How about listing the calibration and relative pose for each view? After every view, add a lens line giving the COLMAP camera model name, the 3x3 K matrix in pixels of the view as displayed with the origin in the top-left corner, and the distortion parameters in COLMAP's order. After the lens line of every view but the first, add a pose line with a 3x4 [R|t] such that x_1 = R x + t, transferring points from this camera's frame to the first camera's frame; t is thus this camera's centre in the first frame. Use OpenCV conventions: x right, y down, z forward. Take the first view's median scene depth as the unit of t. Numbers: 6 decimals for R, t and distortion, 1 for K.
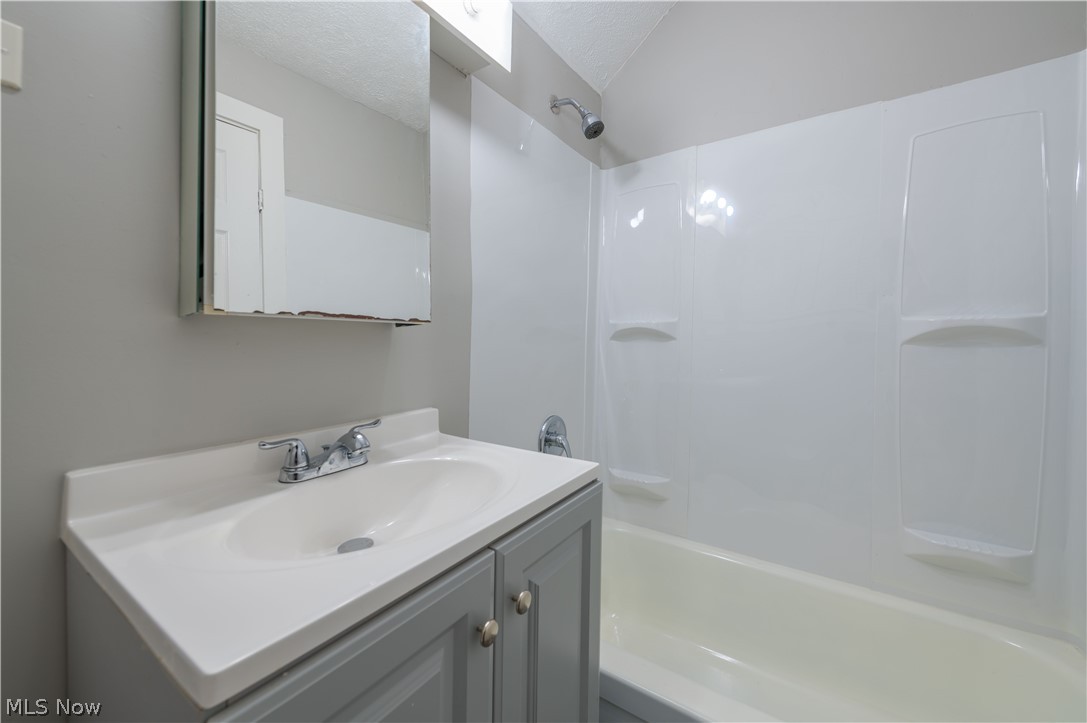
lens RADIAL K [[434.0, 0, 543.0], [0, 434.0, 369.4], [0, 0, 1]] dist [0.011441, -0.000018]
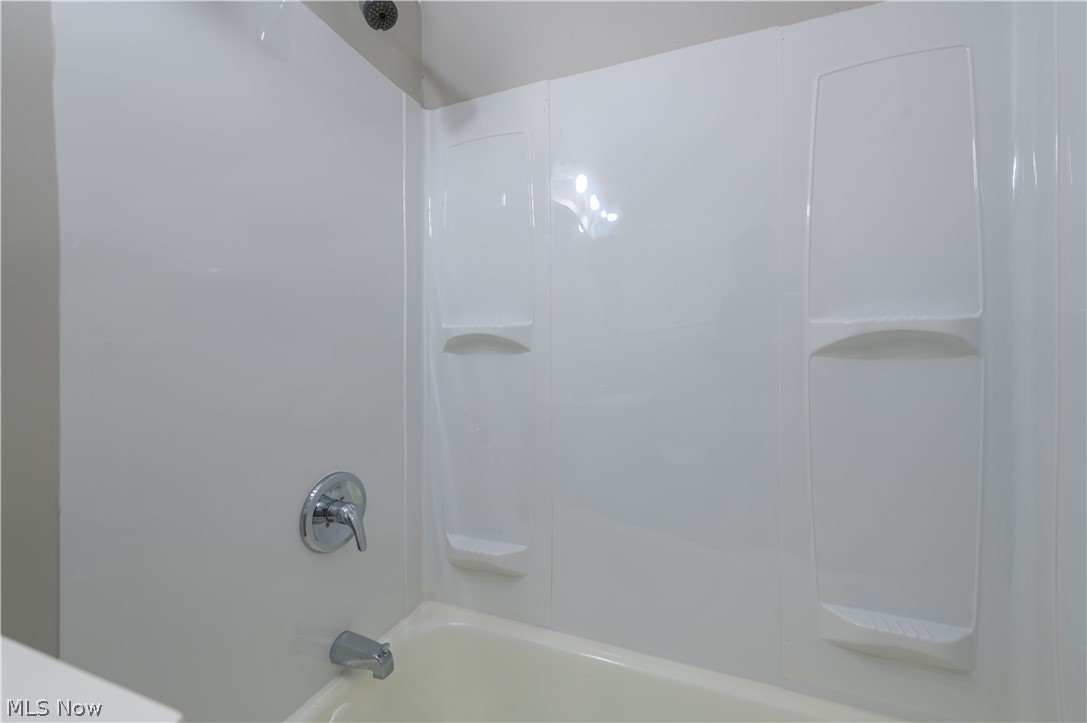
lens RADIAL K [[434.0, 0, 543.0], [0, 434.0, 369.4], [0, 0, 1]] dist [0.011441, -0.000018]
pose [[0.970997, -0.010129, 0.238876, 0.157388], [0.018662, 0.999265, -0.033489, -0.014144], [-0.238361, 0.036976, 0.970472, 0.305785]]
